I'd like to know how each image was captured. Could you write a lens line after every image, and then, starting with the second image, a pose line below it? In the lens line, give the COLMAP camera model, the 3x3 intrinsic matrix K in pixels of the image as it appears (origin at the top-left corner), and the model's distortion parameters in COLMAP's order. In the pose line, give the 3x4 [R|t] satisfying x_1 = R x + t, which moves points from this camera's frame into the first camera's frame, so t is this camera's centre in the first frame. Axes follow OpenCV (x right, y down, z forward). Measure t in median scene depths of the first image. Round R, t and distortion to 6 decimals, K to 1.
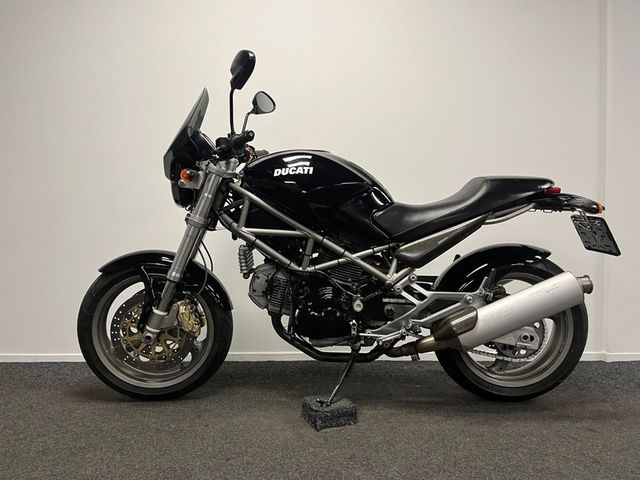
lens RADIAL K [[483.5, 0, 320.0], [0, 483.5, 240.0], [0, 0, 1]] dist [0.006222, 0.000425]
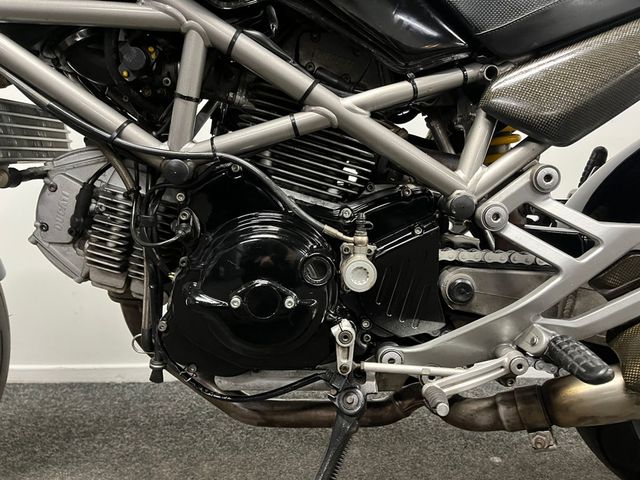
lens RADIAL K [[483.5, 0, 320.0], [0, 483.5, 240.0], [0, 0, 1]] dist [0.006222, 0.000425]
pose [[0.999860, 0.000129, 0.016744, 0.048882], [-0.001333, 0.997411, 0.071893, 0.093273], [-0.016691, -0.071905, 0.997272, 0.694232]]
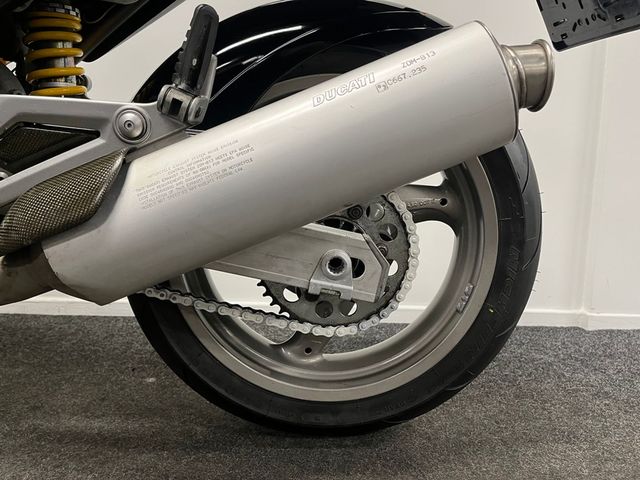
lens RADIAL K [[483.5, 0, 320.0], [0, 483.5, 240.0], [0, 0, 1]] dist [0.006222, 0.000425]
pose [[0.999768, 0.015212, 0.015252, 0.405605], [-0.016523, 0.995811, 0.089928, 0.155885], [-0.013820, -0.090159, 0.995831, 0.678853]]
